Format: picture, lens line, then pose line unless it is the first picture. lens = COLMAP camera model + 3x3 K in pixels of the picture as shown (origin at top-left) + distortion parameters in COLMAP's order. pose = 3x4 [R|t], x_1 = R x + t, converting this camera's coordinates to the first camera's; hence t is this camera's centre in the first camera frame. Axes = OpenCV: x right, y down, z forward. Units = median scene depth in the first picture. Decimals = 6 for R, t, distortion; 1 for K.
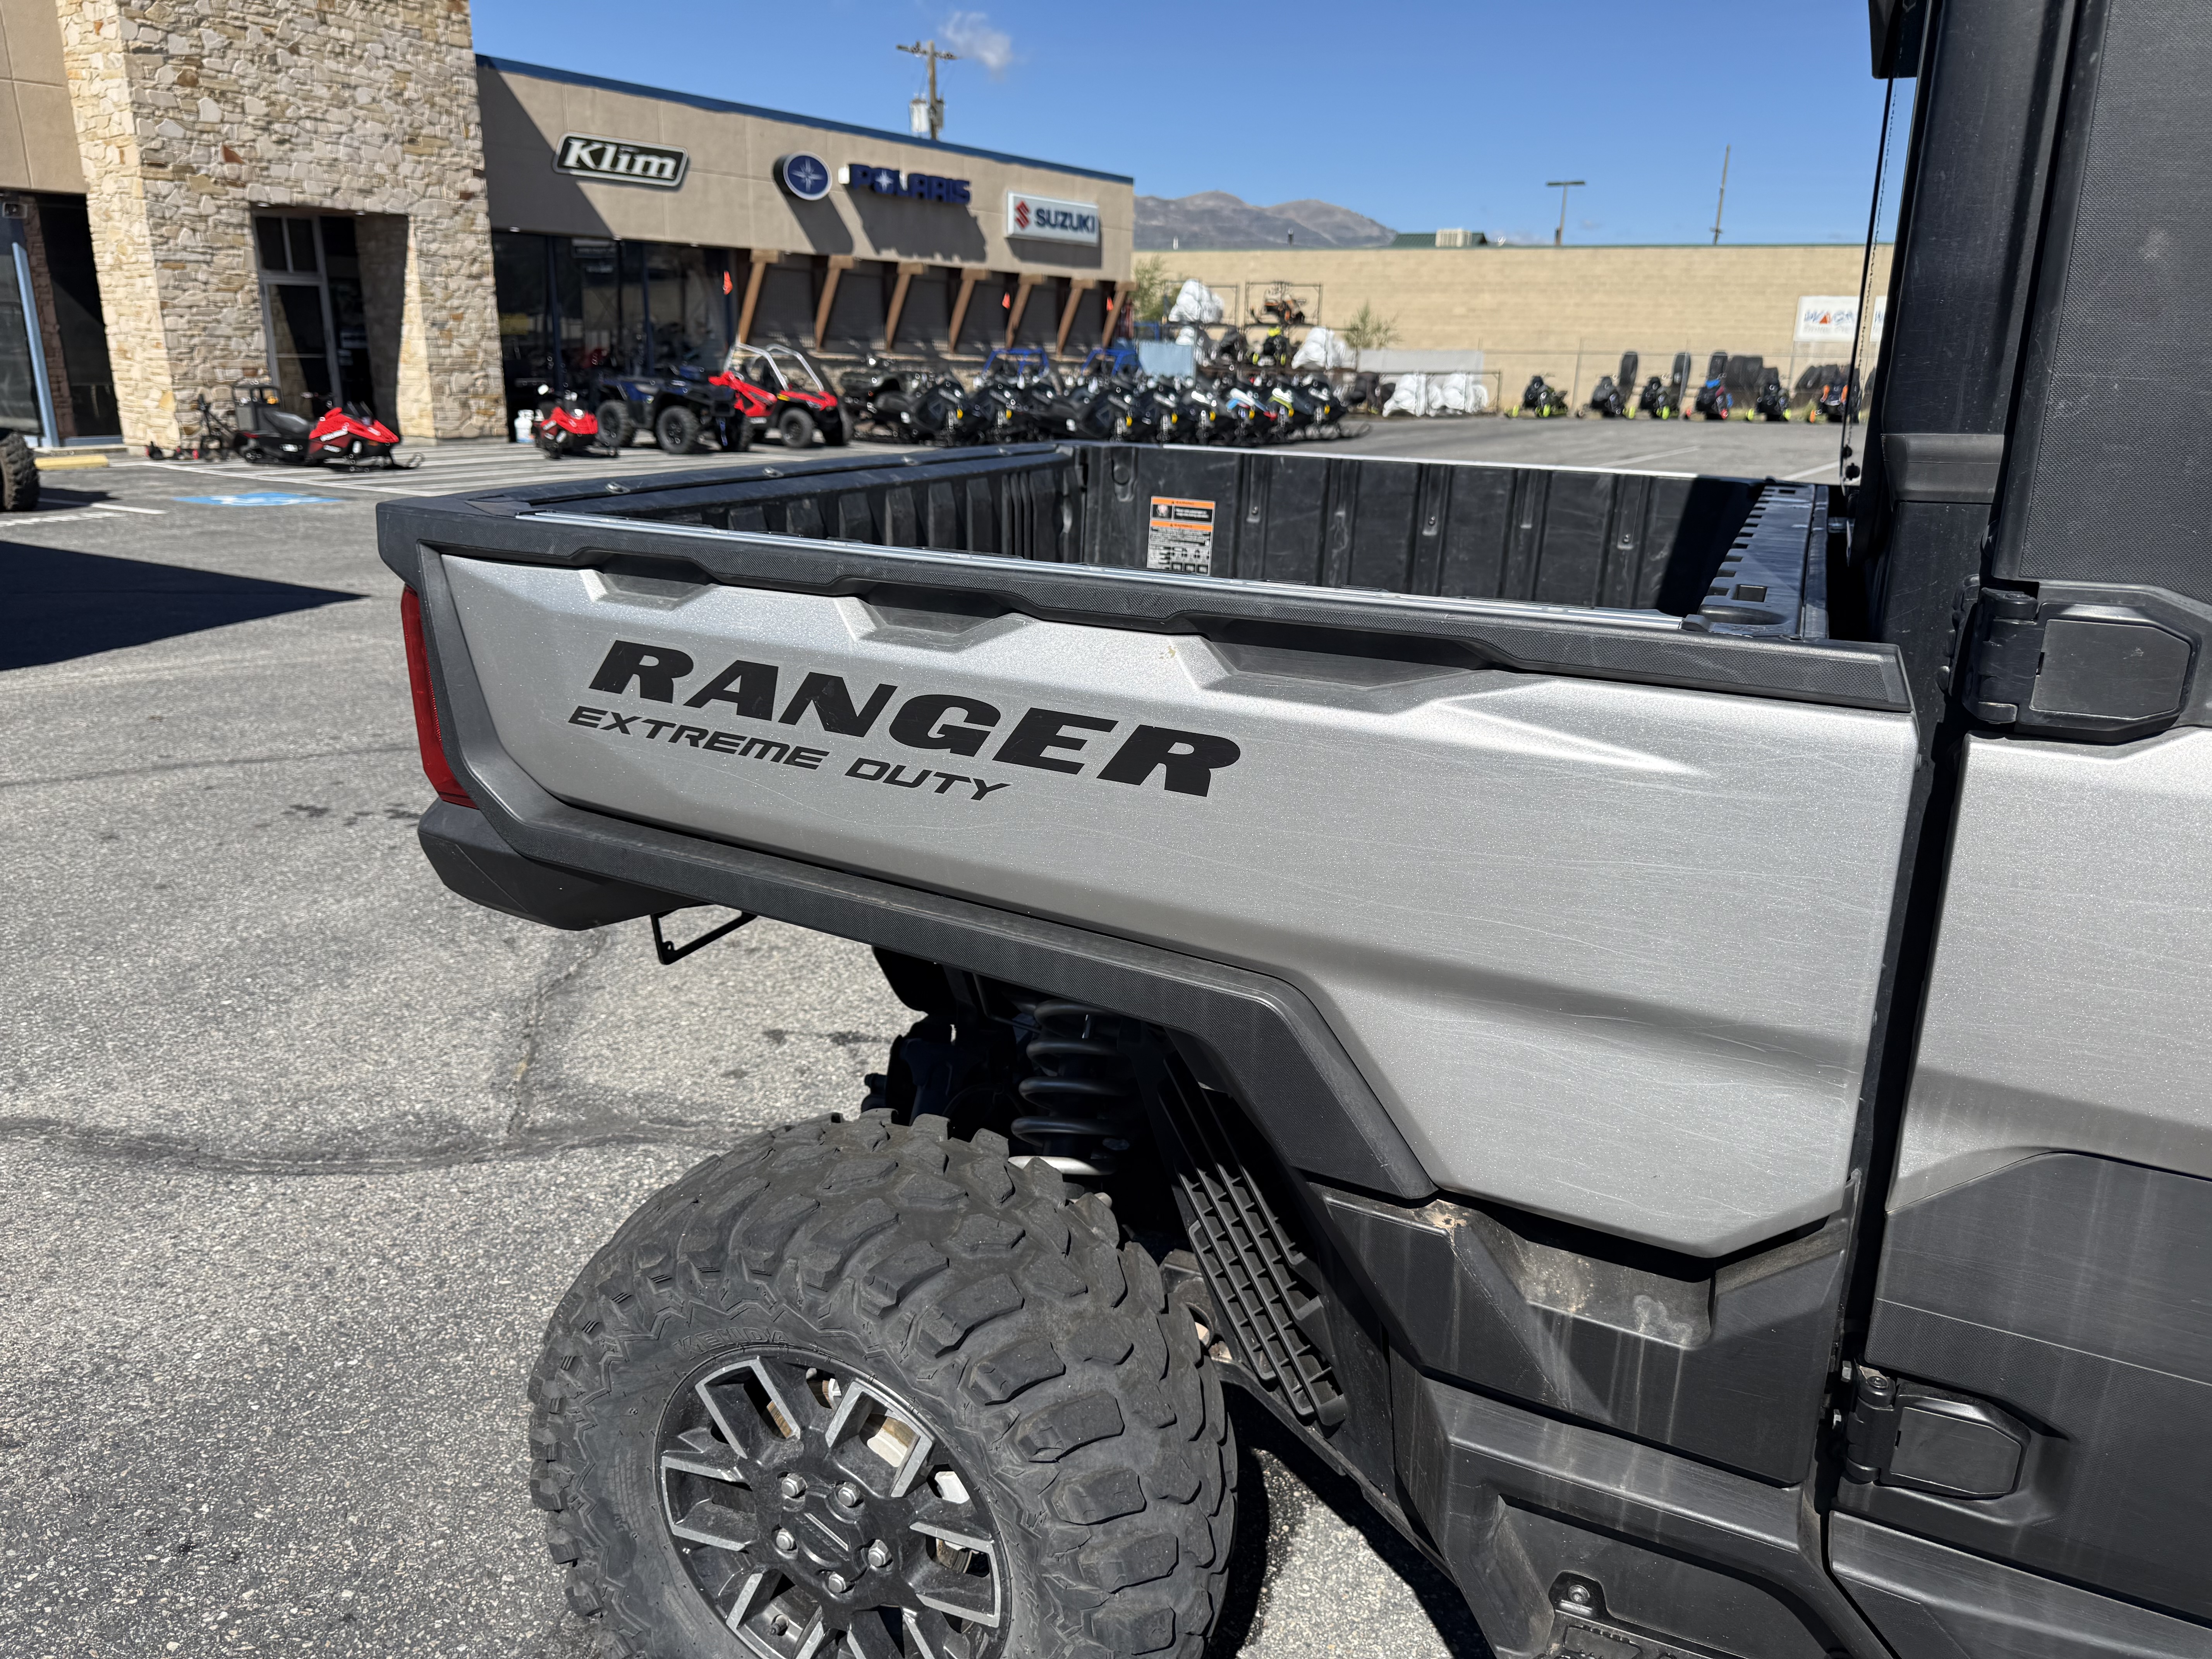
lens RADIAL K [[1657.4, 0, 1108.9], [0, 1657.4, 841.2], [0, 0, 1]] dist [0.083155, -0.004916]
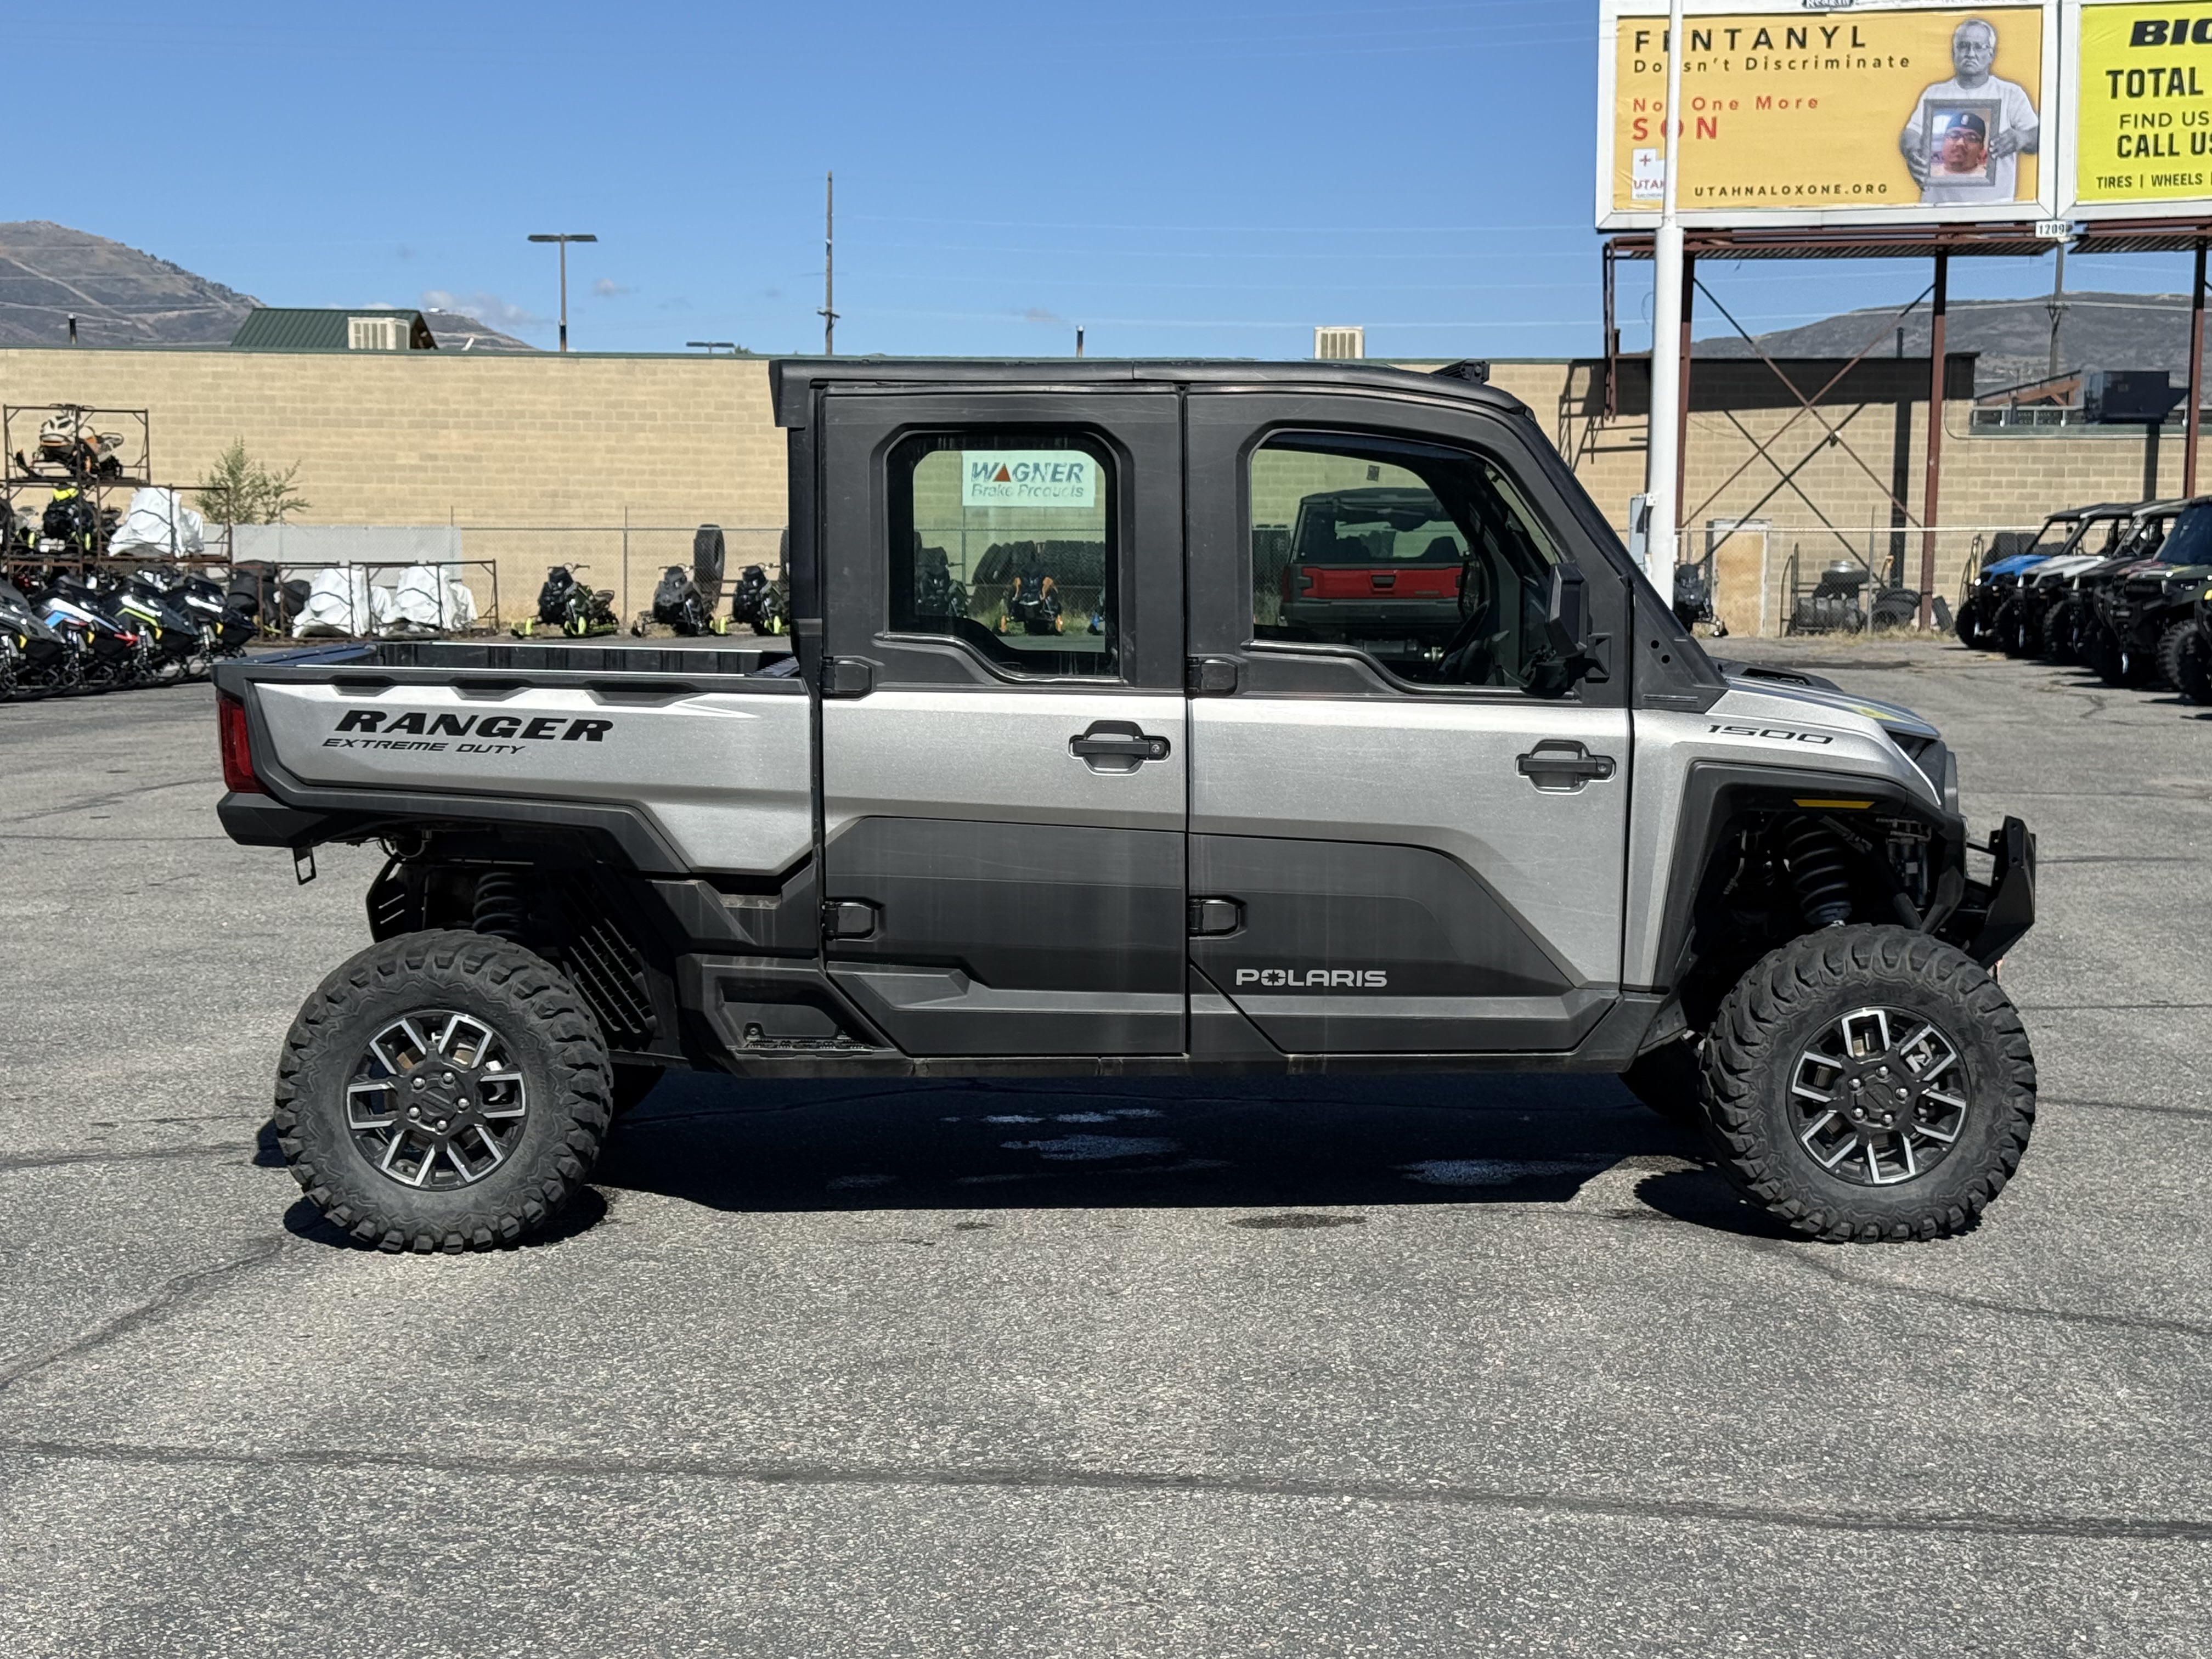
lens RADIAL K [[3214.8, 0, 1111.3], [0, 3214.8, 885.7], [0, 0, 1]] dist [0.161879, -0.330382]
pose [[0.914827, -0.062022, 0.399054, -1.119515], [0.129490, 0.981013, -0.144382, 0.923975], [-0.382523, 0.183758, 0.905488, -3.553327]]
